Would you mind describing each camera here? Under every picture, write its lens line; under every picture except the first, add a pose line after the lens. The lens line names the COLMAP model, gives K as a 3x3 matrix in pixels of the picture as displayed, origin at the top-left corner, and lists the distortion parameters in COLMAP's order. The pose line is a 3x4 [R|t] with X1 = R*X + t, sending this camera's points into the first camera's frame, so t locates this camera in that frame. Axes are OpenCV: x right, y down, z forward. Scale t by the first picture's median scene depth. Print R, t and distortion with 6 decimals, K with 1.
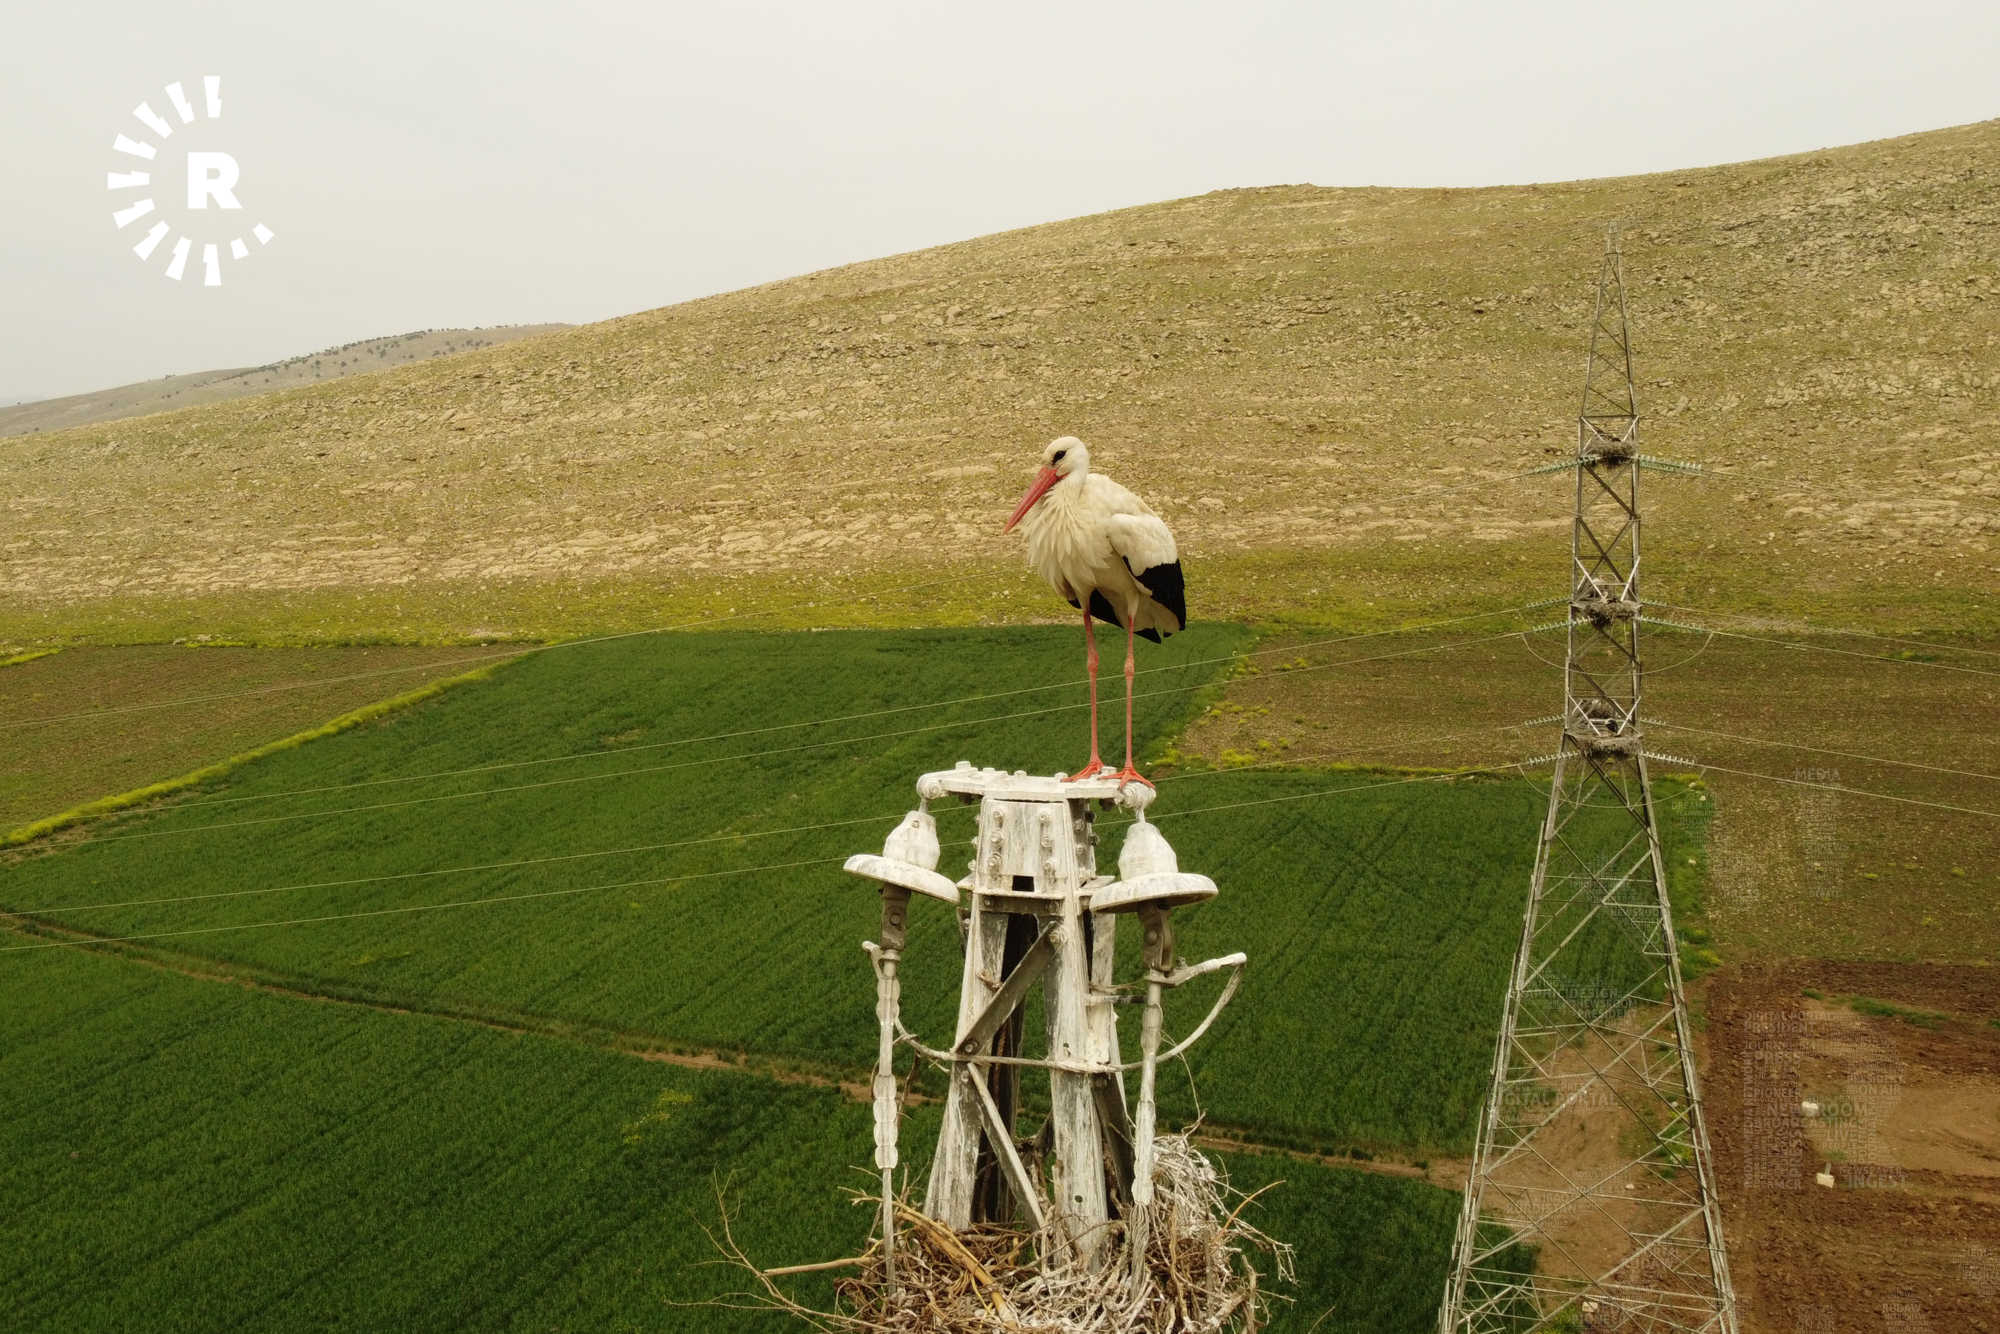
lens RADIAL K [[1682.3, 0, 1000.0], [0, 1682.3, 667.0], [0, 0, 1]] dist [0.004789, -0.009187]
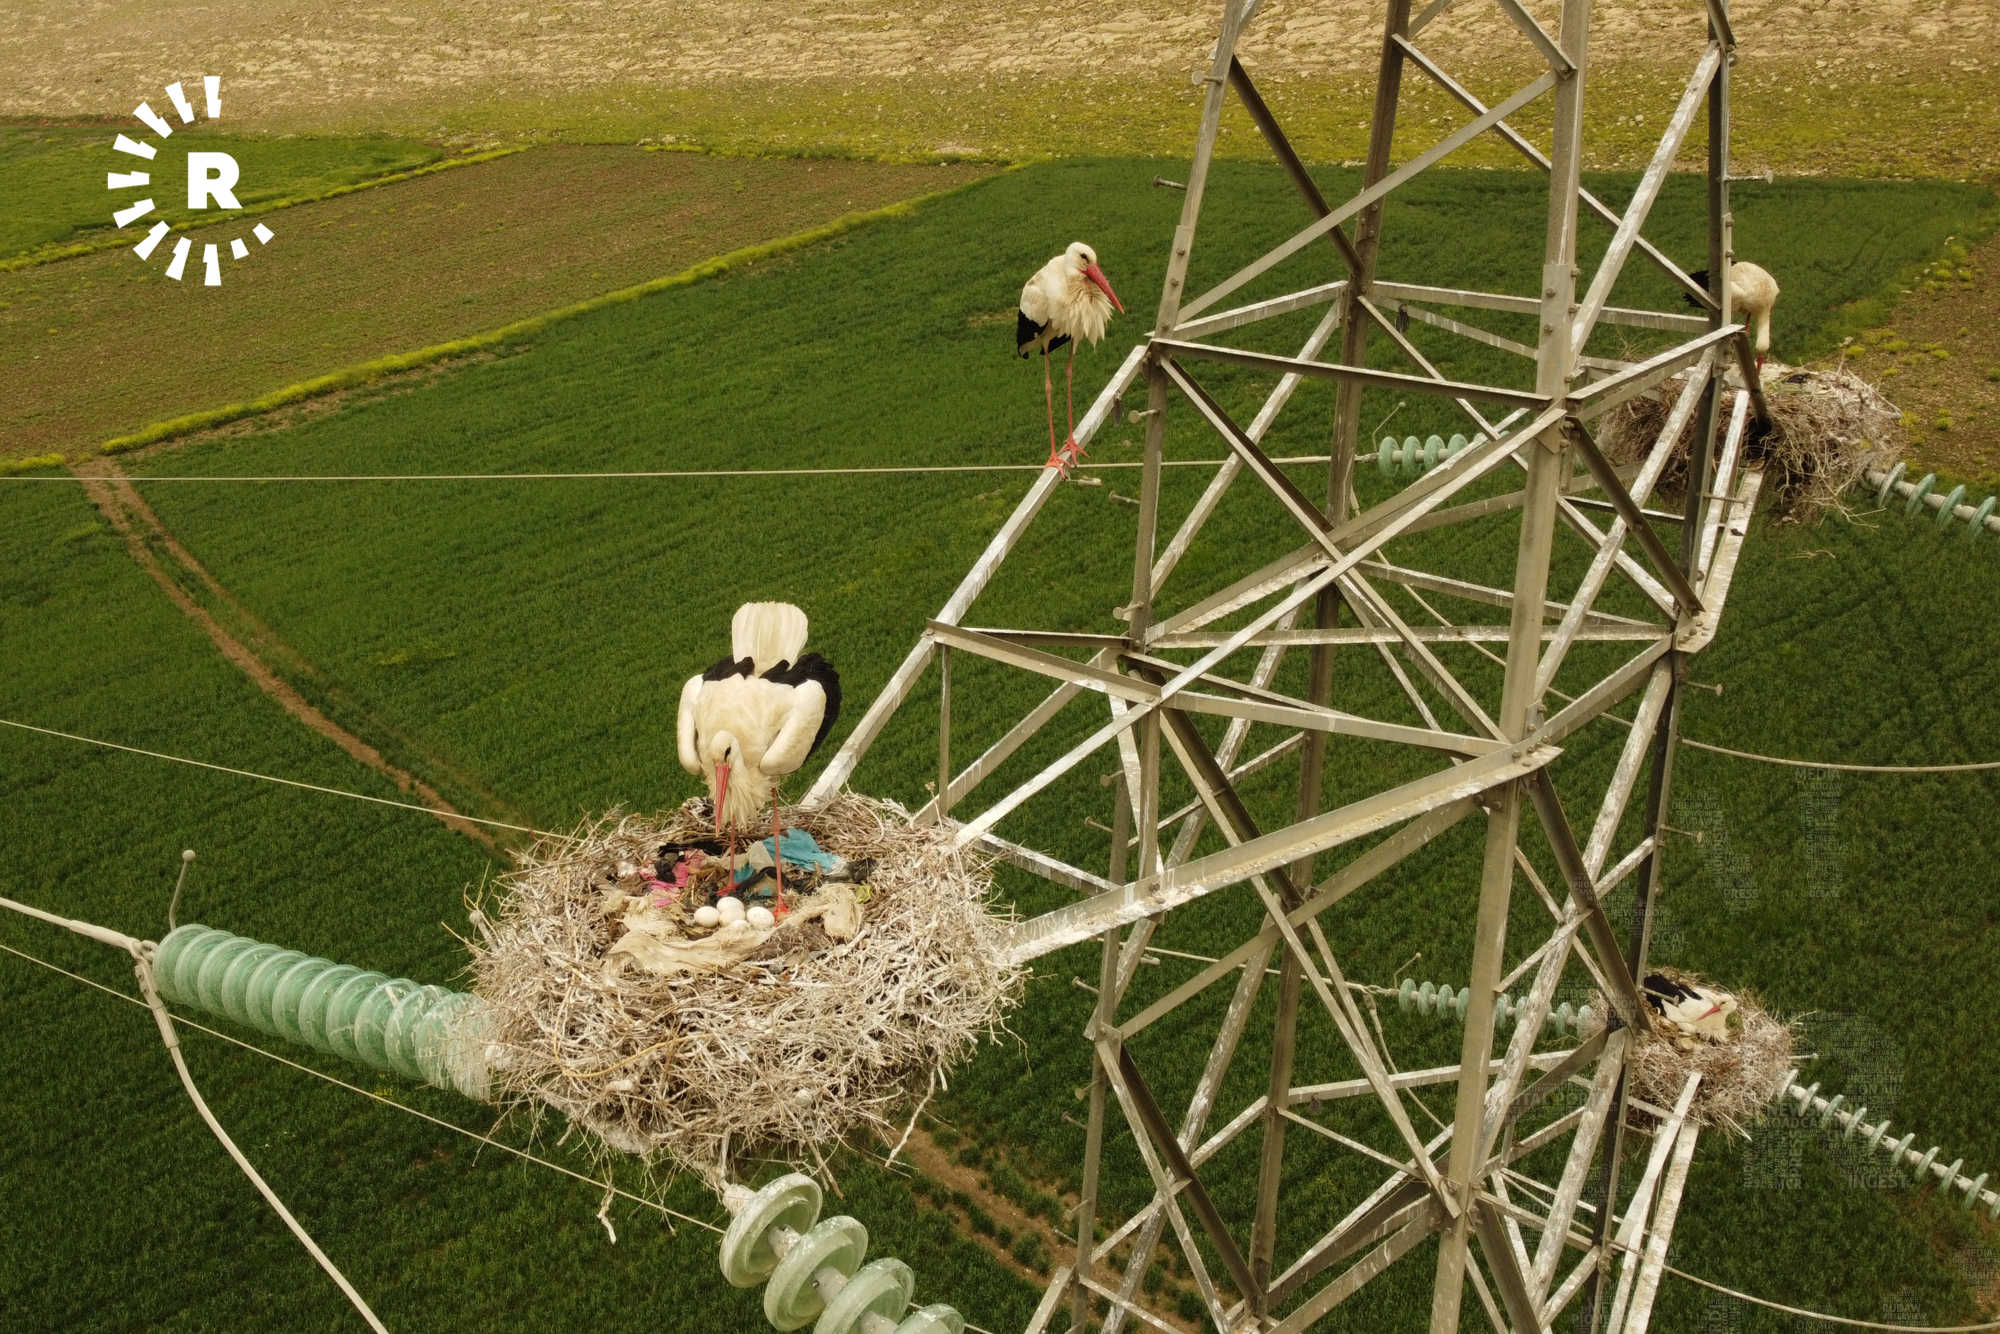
lens RADIAL K [[1682.3, 0, 1000.0], [0, 1682.3, 667.0], [0, 0, 1]] dist [0.004789, -0.009187]
pose [[0.901718, 0.172940, -0.396229, 0.083305], [-0.043689, 0.948265, 0.314459, -0.036045], [0.430112, -0.266242, 0.862623, 0.199903]]
